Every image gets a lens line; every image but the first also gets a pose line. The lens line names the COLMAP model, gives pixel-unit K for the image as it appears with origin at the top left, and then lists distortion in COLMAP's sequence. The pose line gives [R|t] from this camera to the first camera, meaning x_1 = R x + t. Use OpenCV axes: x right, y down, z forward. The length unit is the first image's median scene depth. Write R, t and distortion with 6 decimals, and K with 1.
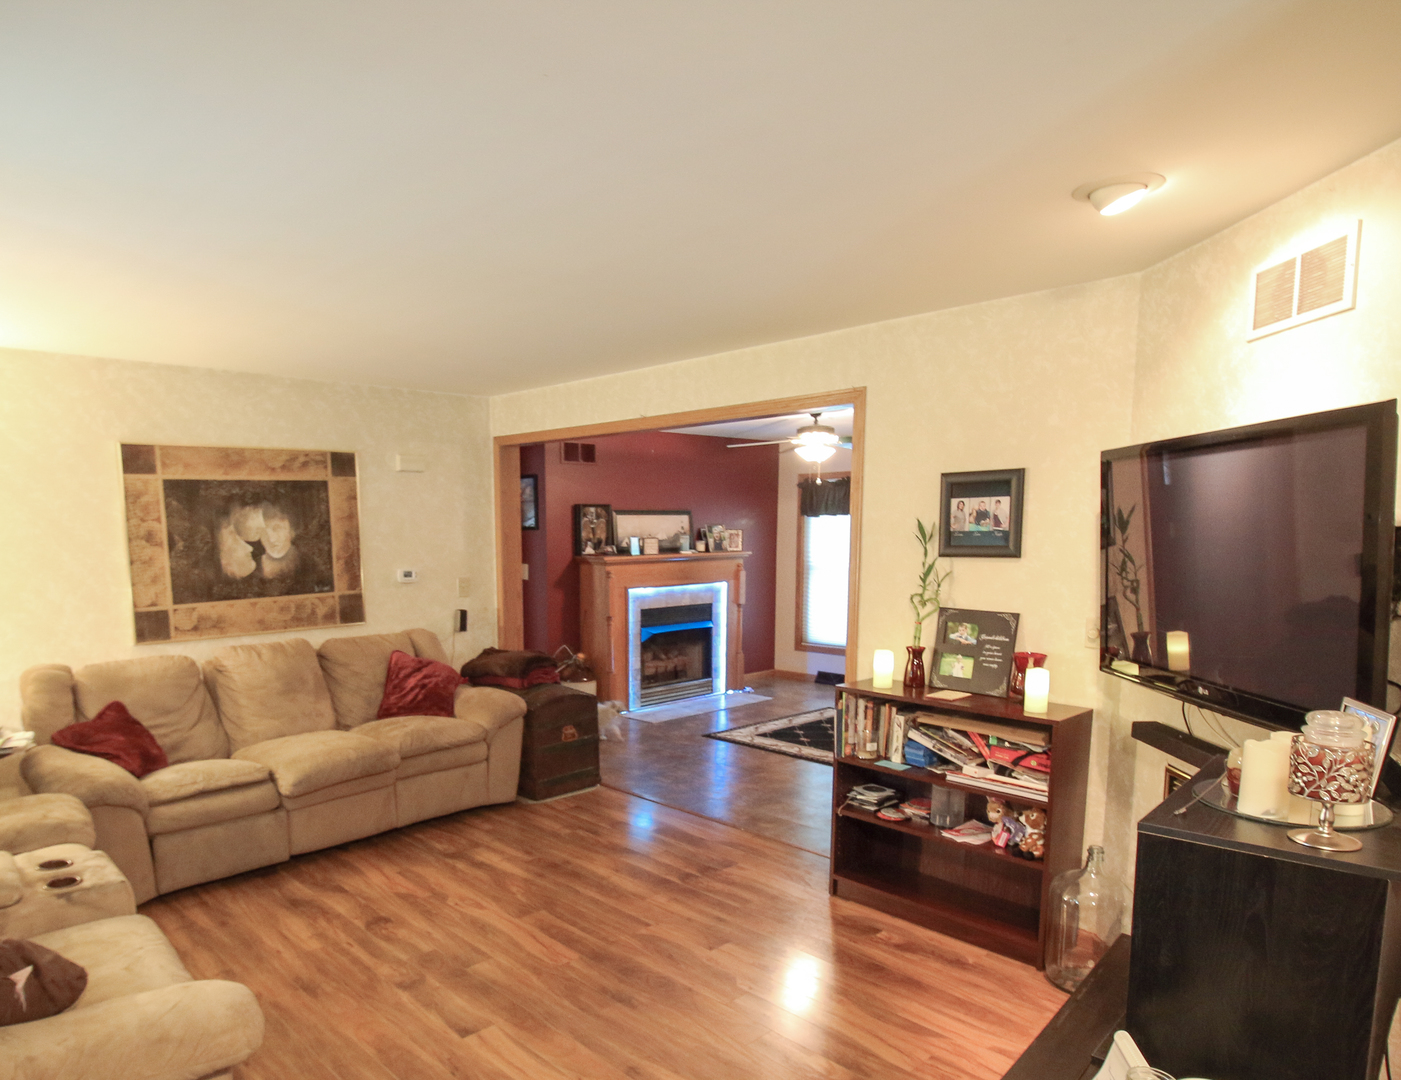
lens RADIAL K [[860.4, 0, 698.4], [0, 860.4, 544.7], [0, 0, 1]] dist [-0.000267, 0.000034]
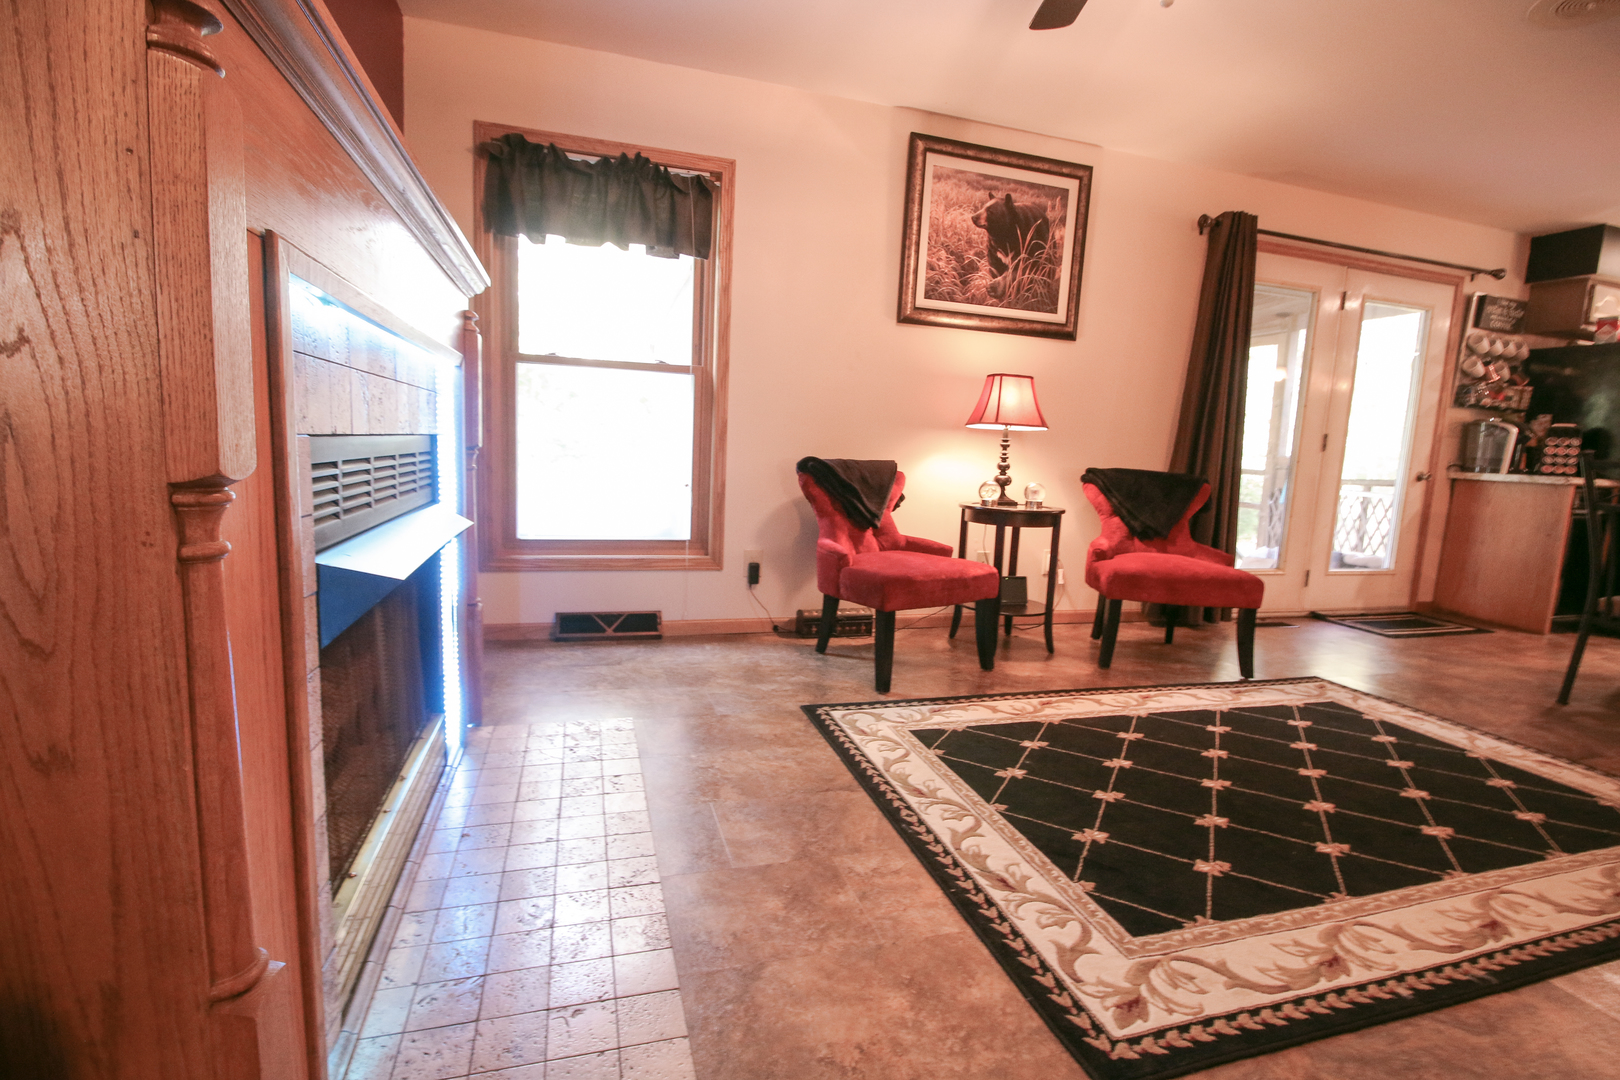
lens RADIAL K [[743.6, 0, 803.2], [0, 743.6, 544.8], [0, 0, 1]] dist [0.000745, -0.013556]
pose [[0.494198, -0.084988, 0.865185, -0.129834], [-0.045118, 0.991362, 0.123153, 0.069622], [-0.868178, -0.099897, 0.486094, 0.804152]]
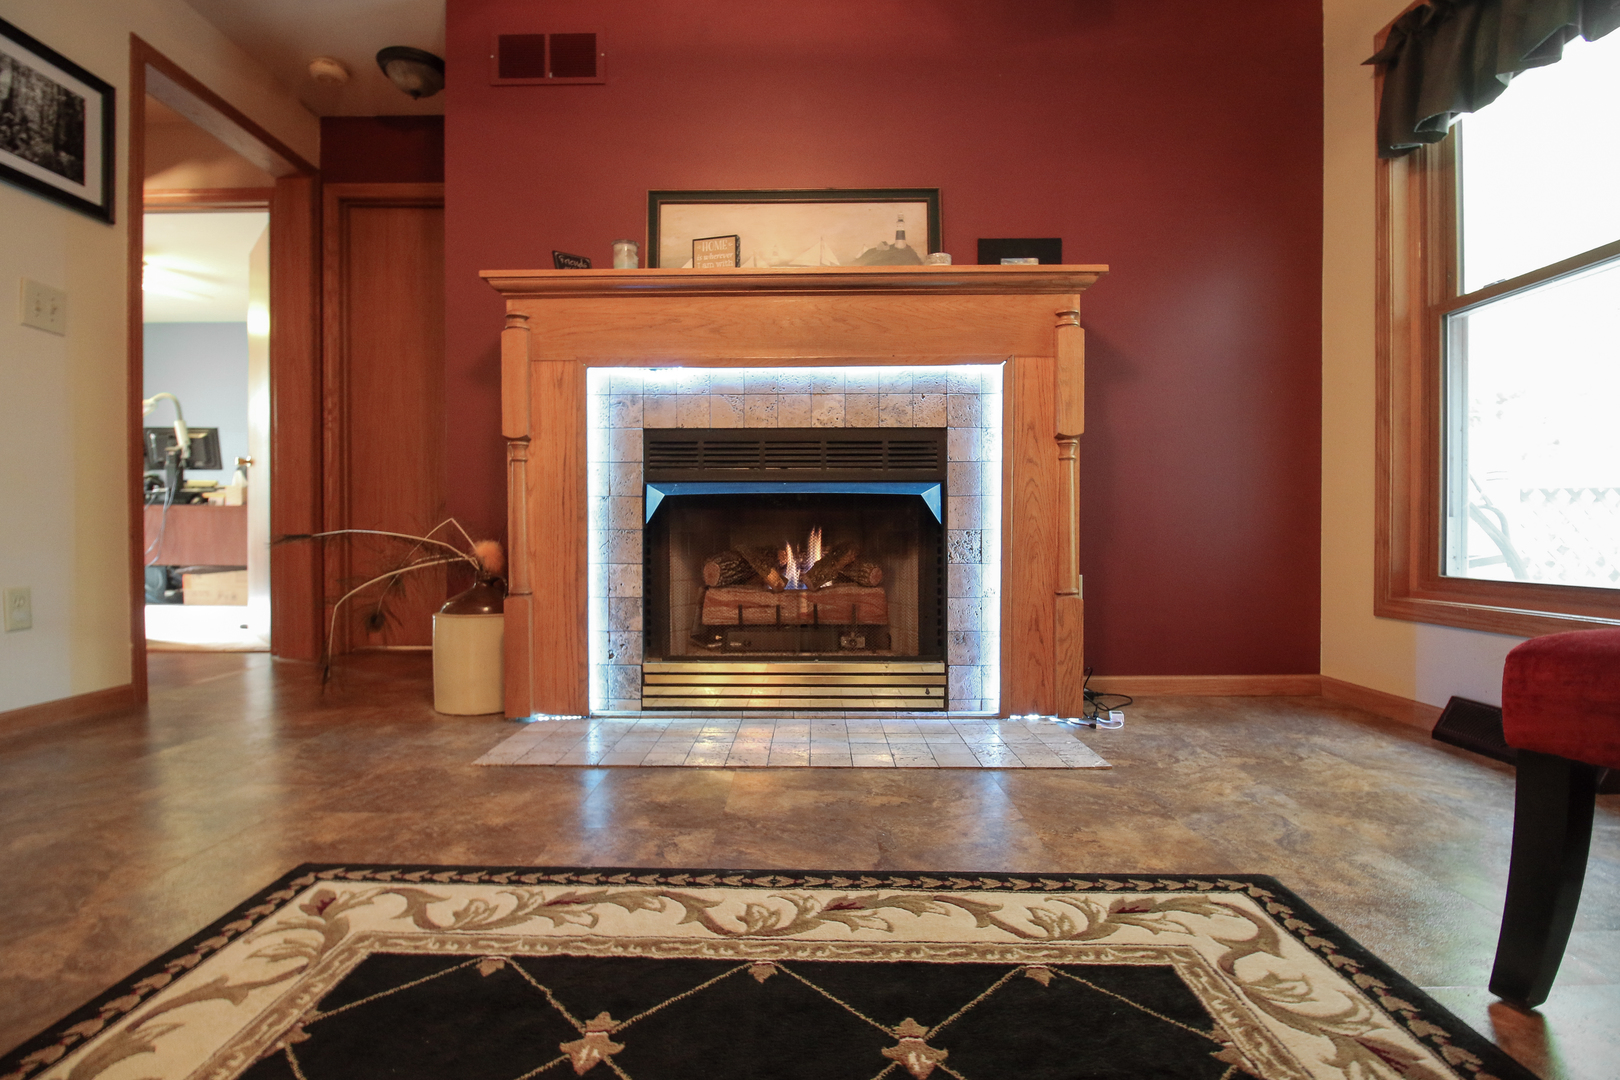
lens RADIAL K [[769.0, 0, 800.5], [0, 769.0, 543.6], [0, 0, 1]] dist [0.000676, -0.015111]
pose [[0.682996, 0.013660, -0.730294, 0.193520], [-0.007298, 0.999903, 0.011878, 0.109652], [0.730385, -0.002783, 0.683029, 0.777709]]
